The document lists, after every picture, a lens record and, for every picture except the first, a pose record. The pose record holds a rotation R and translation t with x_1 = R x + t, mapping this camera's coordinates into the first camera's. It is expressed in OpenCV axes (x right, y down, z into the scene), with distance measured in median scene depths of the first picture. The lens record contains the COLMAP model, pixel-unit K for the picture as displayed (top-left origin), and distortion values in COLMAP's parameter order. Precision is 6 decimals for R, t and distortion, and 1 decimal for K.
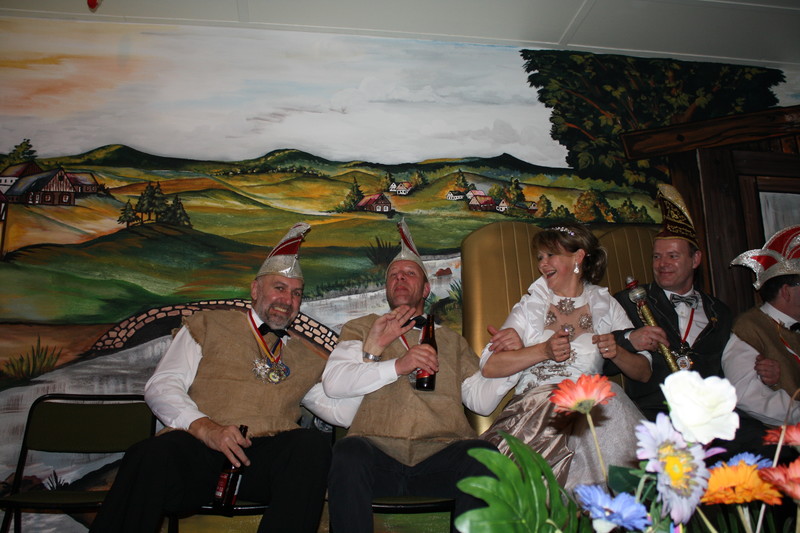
lens RADIAL K [[775.2, 0, 406.2], [0, 775.2, 262.3], [0, 0, 1]] dist [-0.086199, 0.000000]
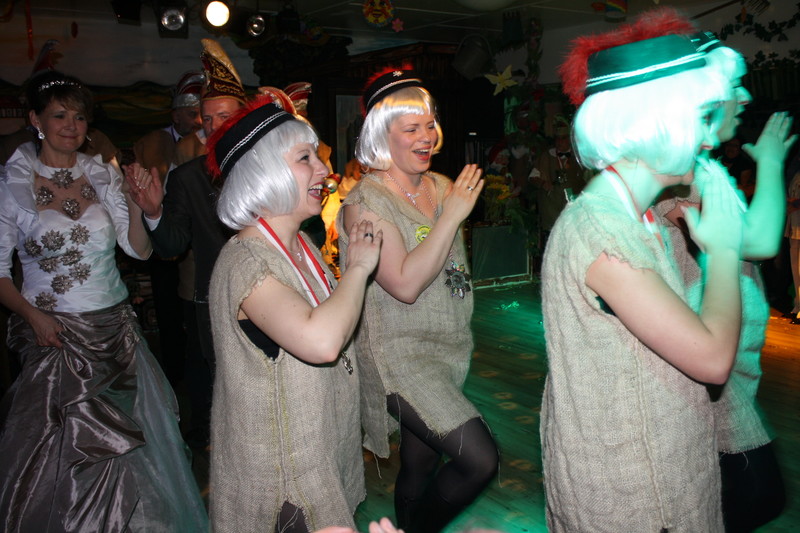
lens RADIAL K [[775.2, 0, 406.5], [0, 775.2, 264.7], [0, 0, 1]] dist [-0.086199, 0.000000]
pose [[0.905069, -0.070208, 0.419430, -0.434968], [-0.104051, 0.919742, 0.378481, -0.579592], [-0.412340, -0.386193, 0.825125, -1.429139]]
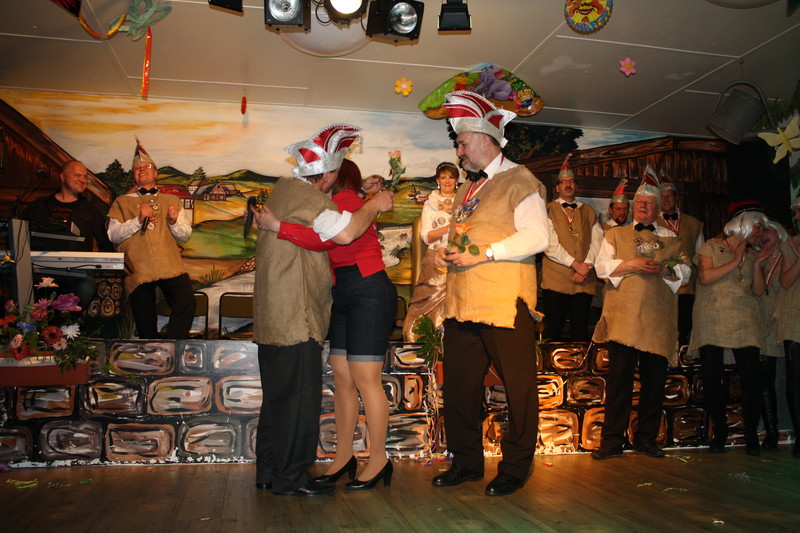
lens RADIAL K [[714.0, 0, 405.7], [0, 714.0, 258.1], [0, 0, 1]] dist [-0.139588, 0.109514]
pose [[0.997260, 0.019516, 0.071359, -0.078840], [-0.030114, 0.988134, 0.150611, -0.206778], [-0.067573, -0.152347, 0.986014, -0.867880]]
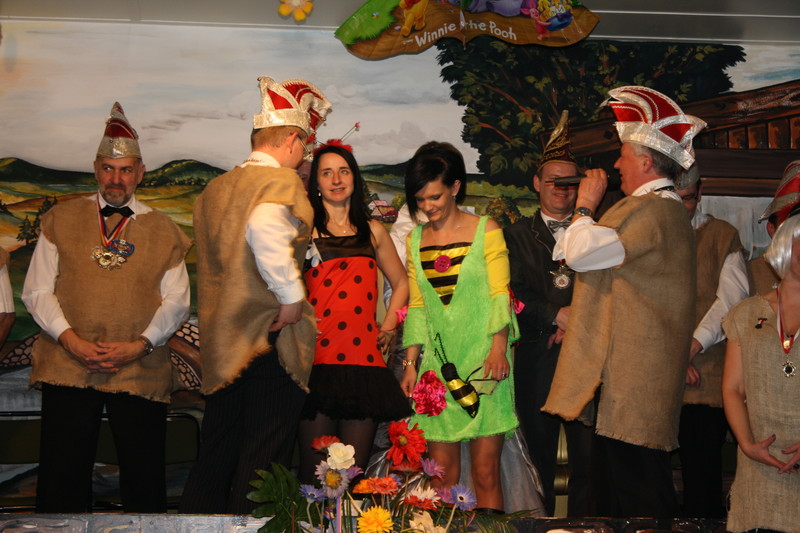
lens RADIAL K [[1930.1, 0, 400.9], [0, 1930.1, 260.0], [0, 0, 1]] dist [0.104515, 0.000000]
pose [[0.999161, 0.008558, -0.040063, 0.214292], [-0.002620, 0.989286, 0.145968, -0.370329], [0.040883, -0.145741, 0.988478, -1.396991]]
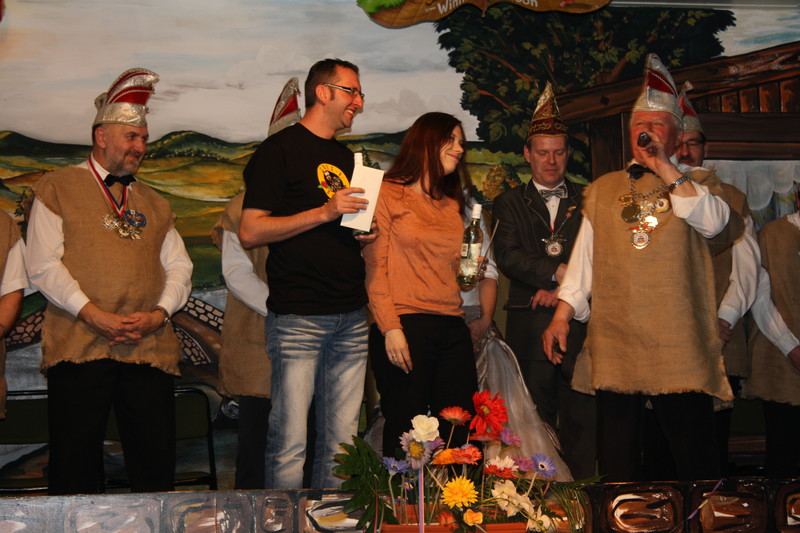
lens RADIAL K [[1930.1, 0, 401.7], [0, 1930.1, 271.6], [0, 0, 1]] dist [0.104515, 0.000000]
pose [[0.998553, -0.010432, 0.052750, -0.011307], [0.001392, 0.985689, 0.168569, -0.370739], [-0.053754, -0.168252, 0.984277, -1.383522]]
